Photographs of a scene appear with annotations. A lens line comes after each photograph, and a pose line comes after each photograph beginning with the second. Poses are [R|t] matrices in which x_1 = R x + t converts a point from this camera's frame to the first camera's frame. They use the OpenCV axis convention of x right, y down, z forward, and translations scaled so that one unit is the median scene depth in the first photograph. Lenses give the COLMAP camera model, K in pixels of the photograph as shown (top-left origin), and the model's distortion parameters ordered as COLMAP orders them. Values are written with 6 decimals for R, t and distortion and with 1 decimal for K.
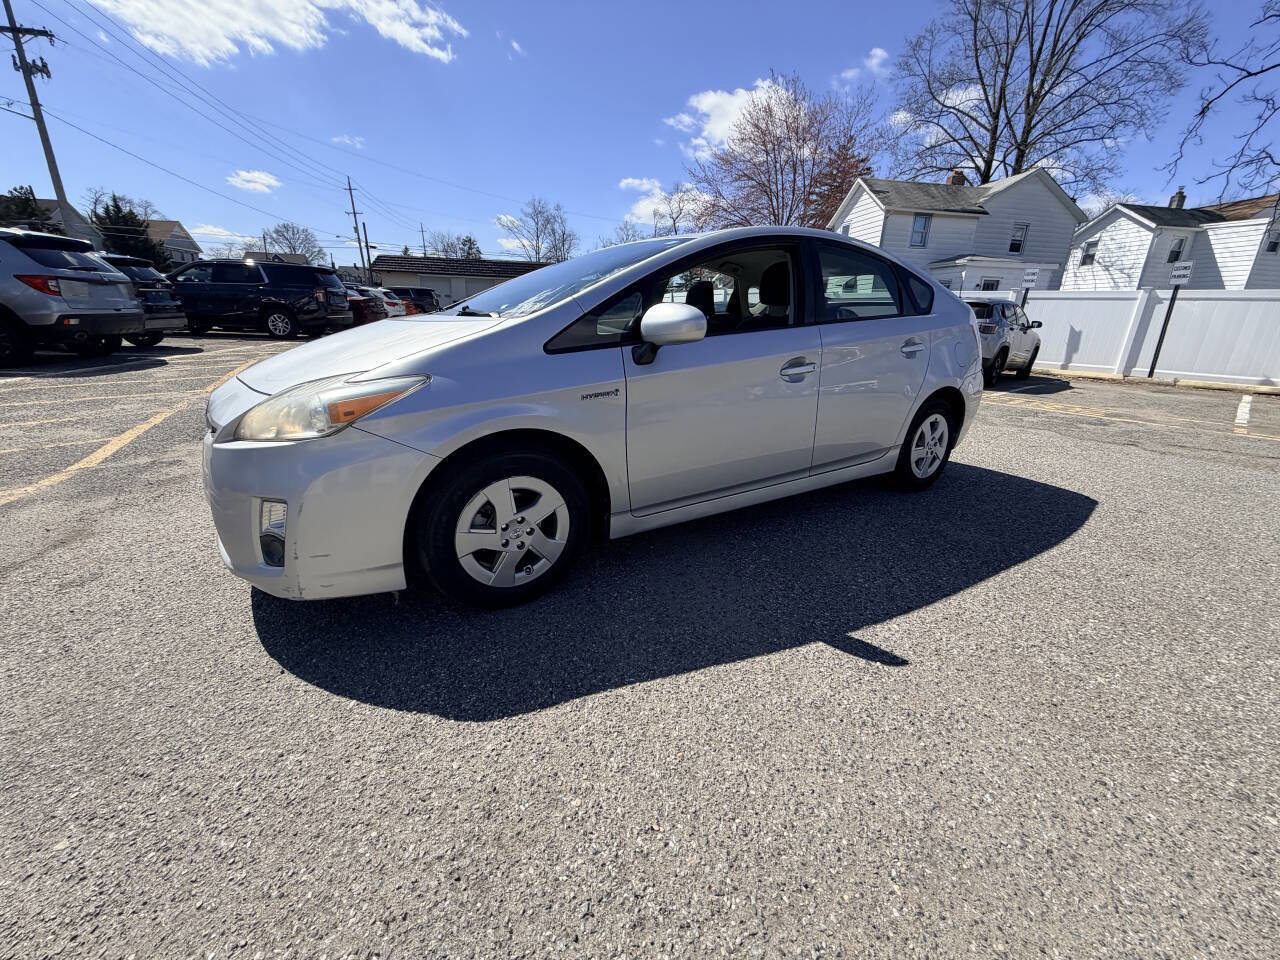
lens RADIAL K [[505.9, 0, 641.0], [0, 505.9, 476.4], [0, 0, 1]] dist [-0.000061, 0.000048]
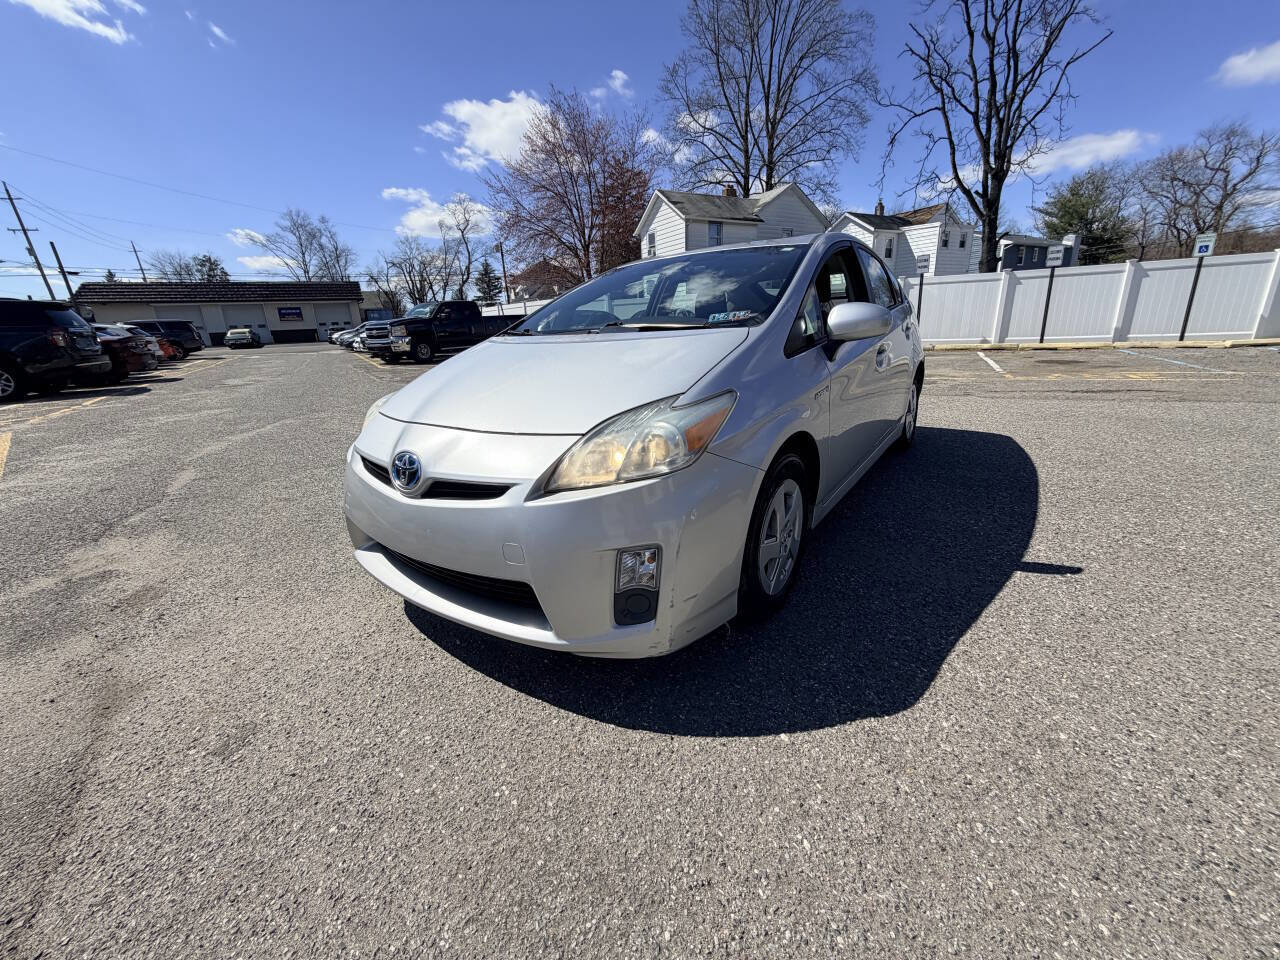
lens RADIAL K [[503.2, 0, 640.0], [0, 503.2, 480.0], [0, 0, 1]] dist [0.000553, -0.000211]
pose [[0.929485, -0.177340, 0.323433, -0.062401], [0.180108, 0.983409, 0.021610, -0.005702], [-0.321899, 0.038166, 0.946004, 0.010525]]
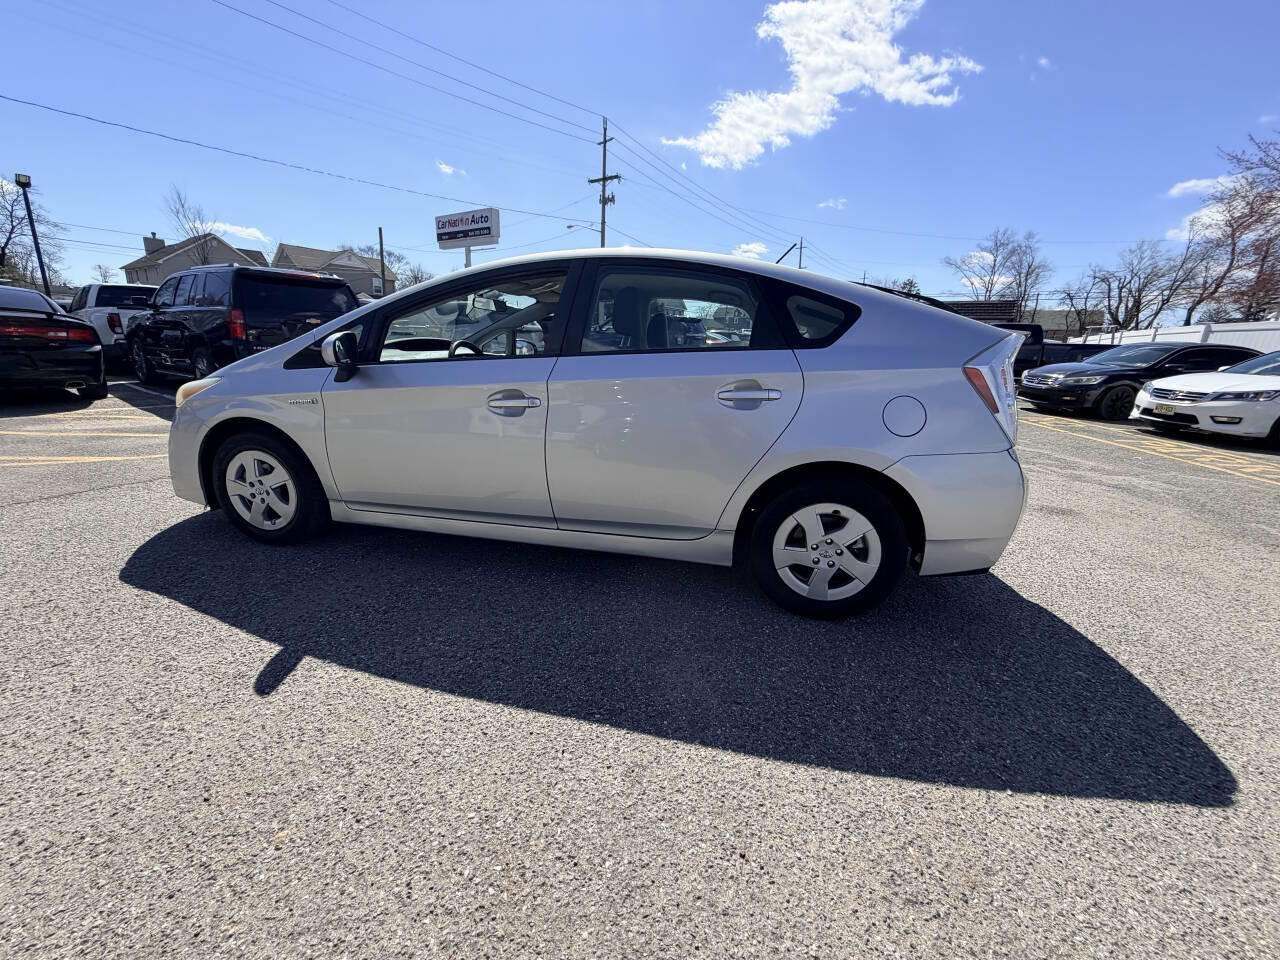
lens RADIAL K [[507.4, 0, 640.0], [0, 507.4, 478.4], [0, 0, 1]] dist [-0.000454, 0.000266]
pose [[0.708143, 0.177622, -0.683362, 0.114567], [-0.229670, 0.973154, 0.014948, -0.014742], [0.667672, 0.146362, 0.729926, 0.050657]]
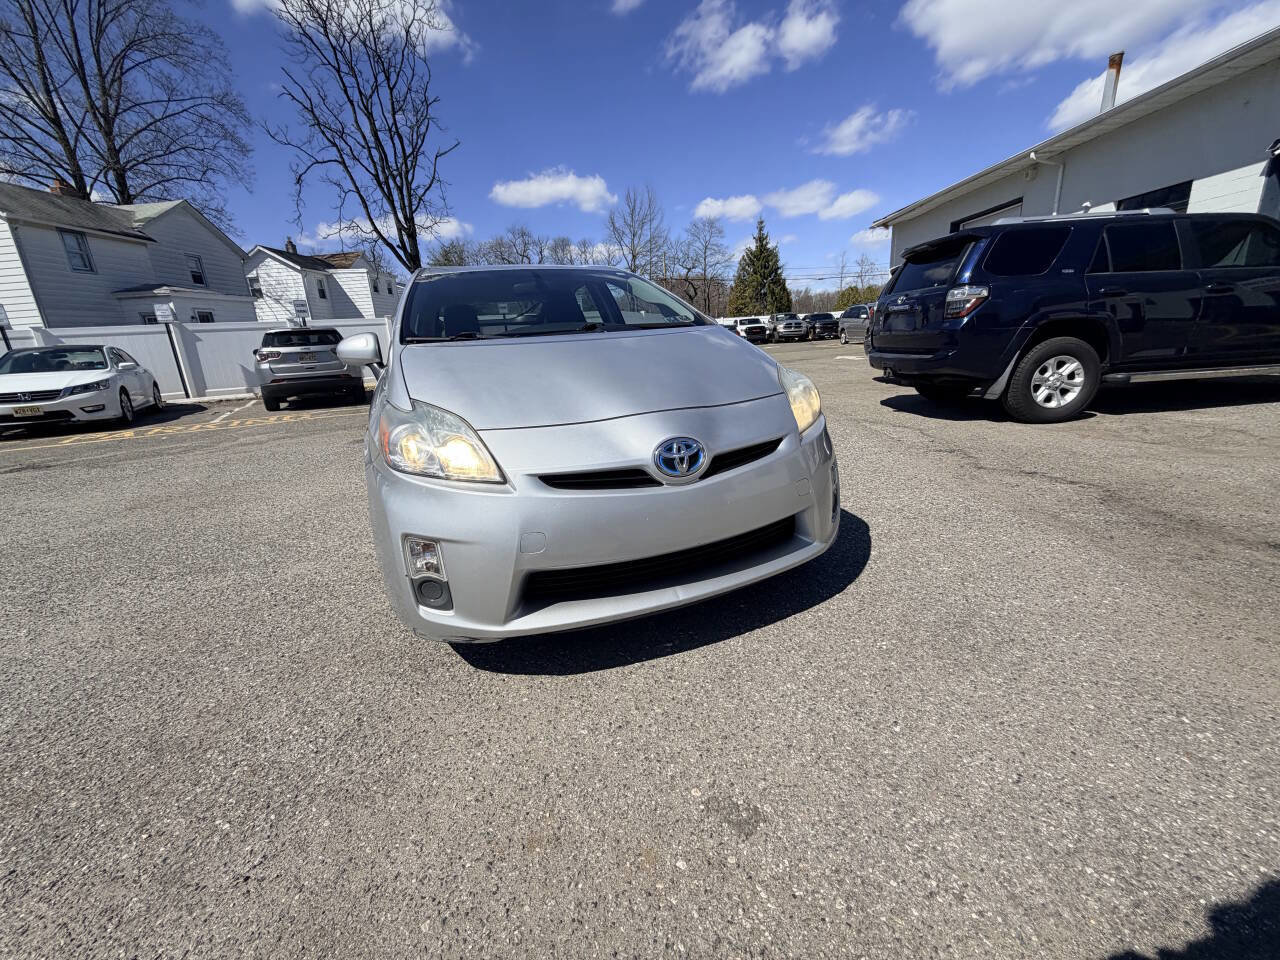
lens RADIAL K [[506.5, 0, 640.0], [0, 506.5, 480.0], [0, 0, 1]] dist [-0.000550, -0.001352]
pose [[0.186218, -0.311633, 0.931777, -0.129407], [0.359331, 0.904266, 0.230619, -0.024540], [-0.914442, 0.291871, 0.280370, 0.069564]]
